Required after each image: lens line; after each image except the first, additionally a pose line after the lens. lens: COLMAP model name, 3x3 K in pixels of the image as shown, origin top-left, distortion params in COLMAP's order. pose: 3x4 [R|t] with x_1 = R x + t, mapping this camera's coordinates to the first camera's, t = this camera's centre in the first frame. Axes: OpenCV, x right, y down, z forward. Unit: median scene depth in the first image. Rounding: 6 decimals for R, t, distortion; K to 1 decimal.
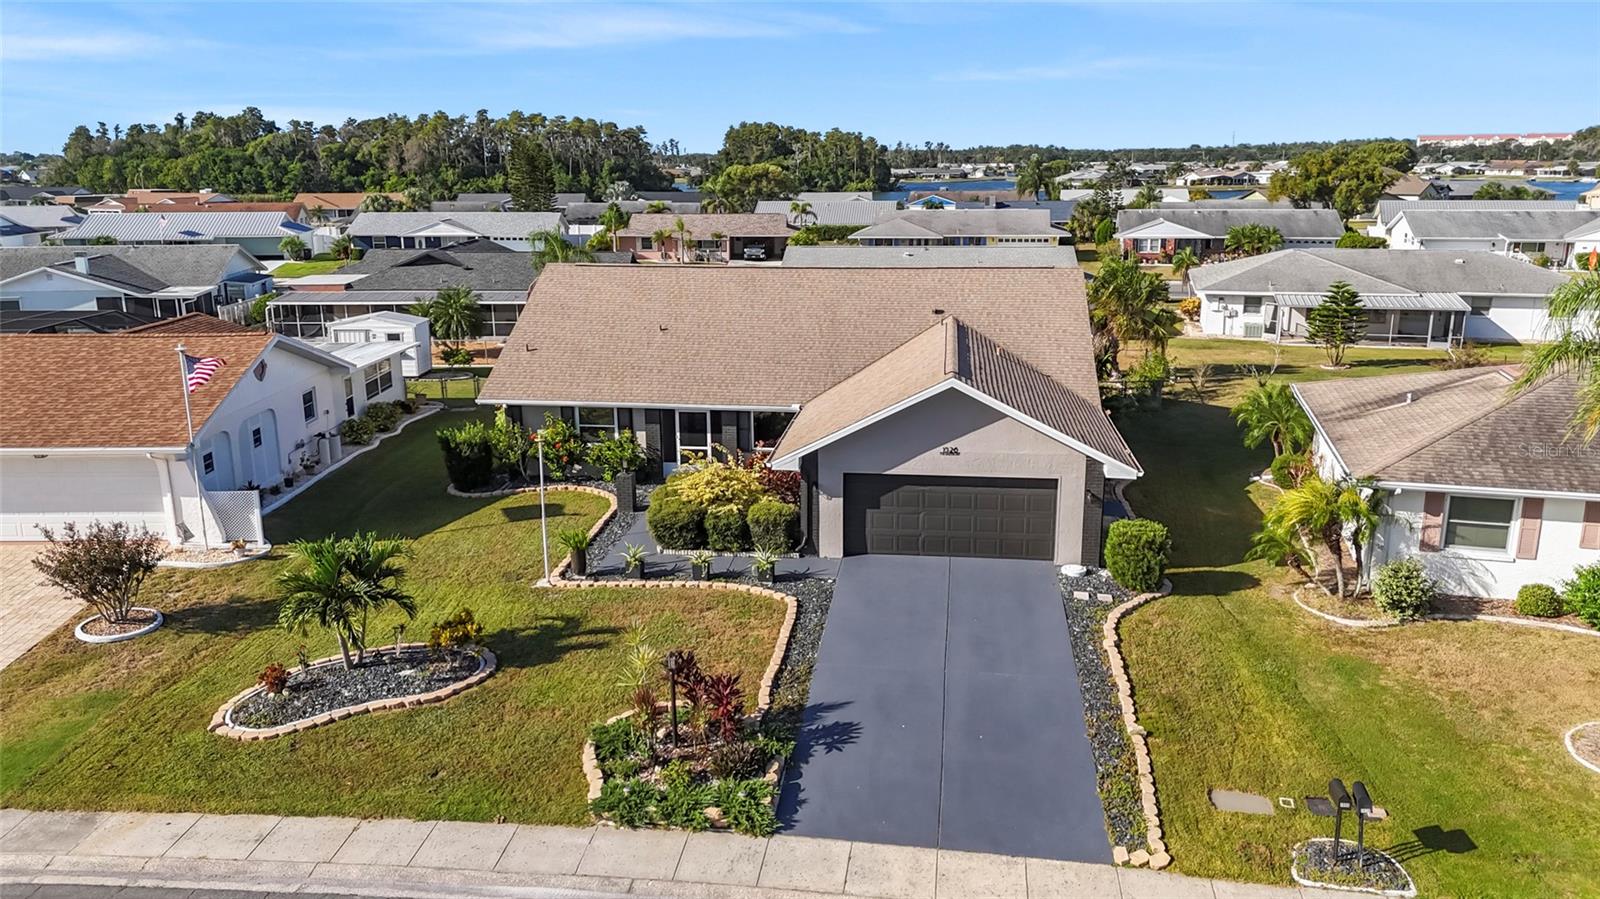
lens RADIAL K [[1133.9, 0, 816.6], [0, 1133.9, 438.2], [0, 0, 1]] dist [0.062533, -0.059074]
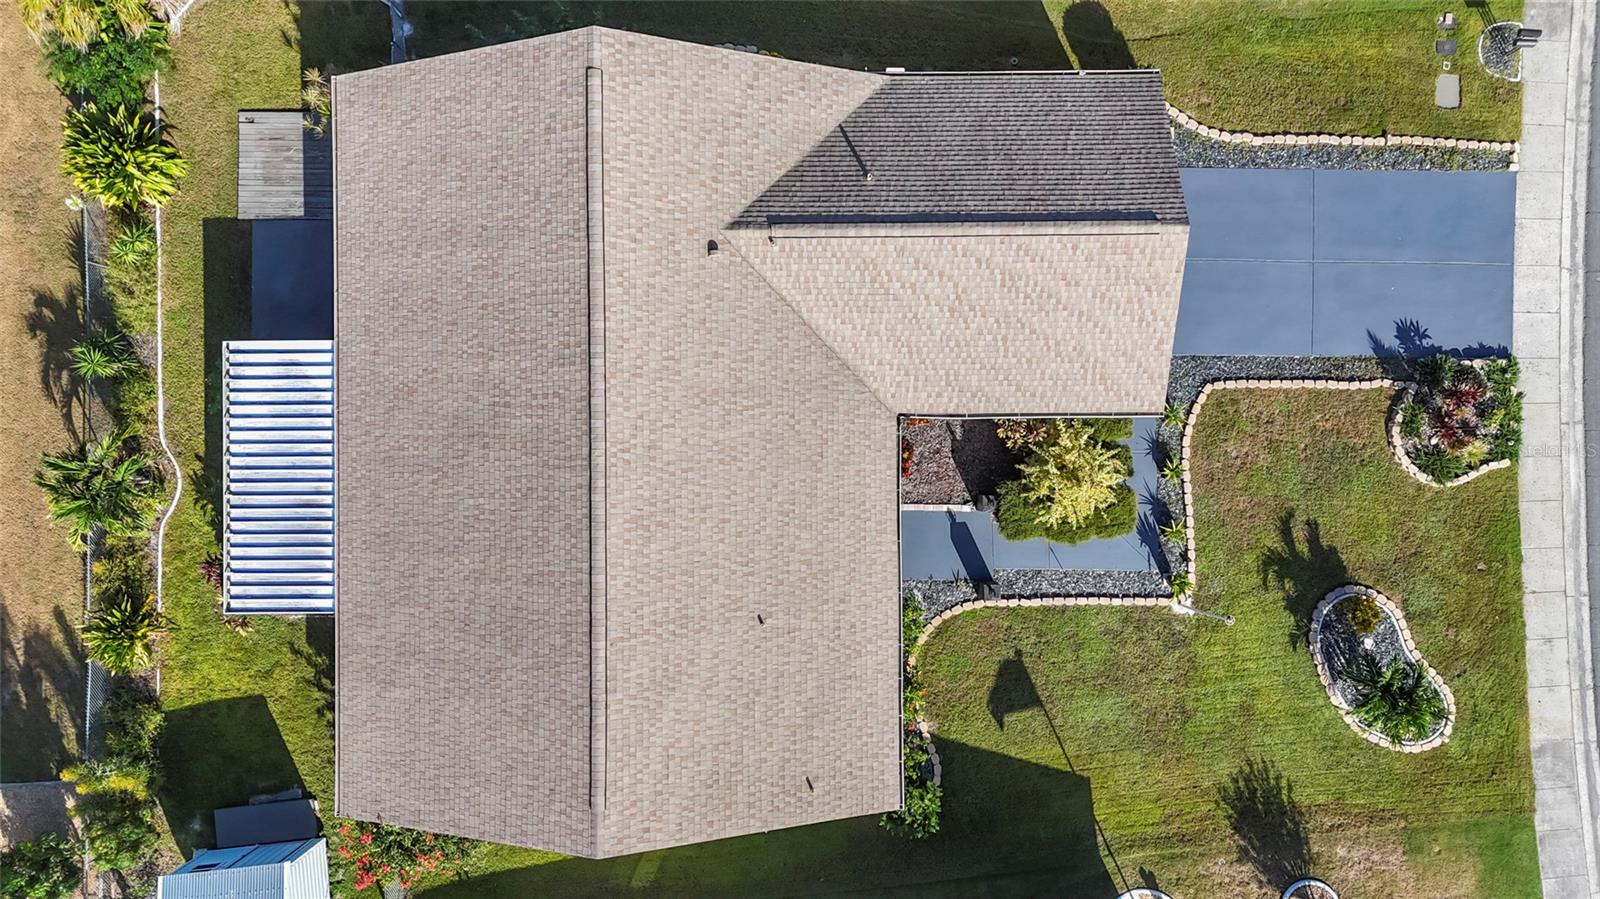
lens RADIAL K [[1130.7, 0, 800.0], [0, 1130.7, 449.5], [0, 0, 1]] dist [0.091557, -0.125232]
pose [[-0.125574, -0.991823, 0.022744, -0.054111], [0.229509, -0.006739, 0.973283, -1.072893], [-0.965172, 0.127439, 0.228479, 1.086292]]
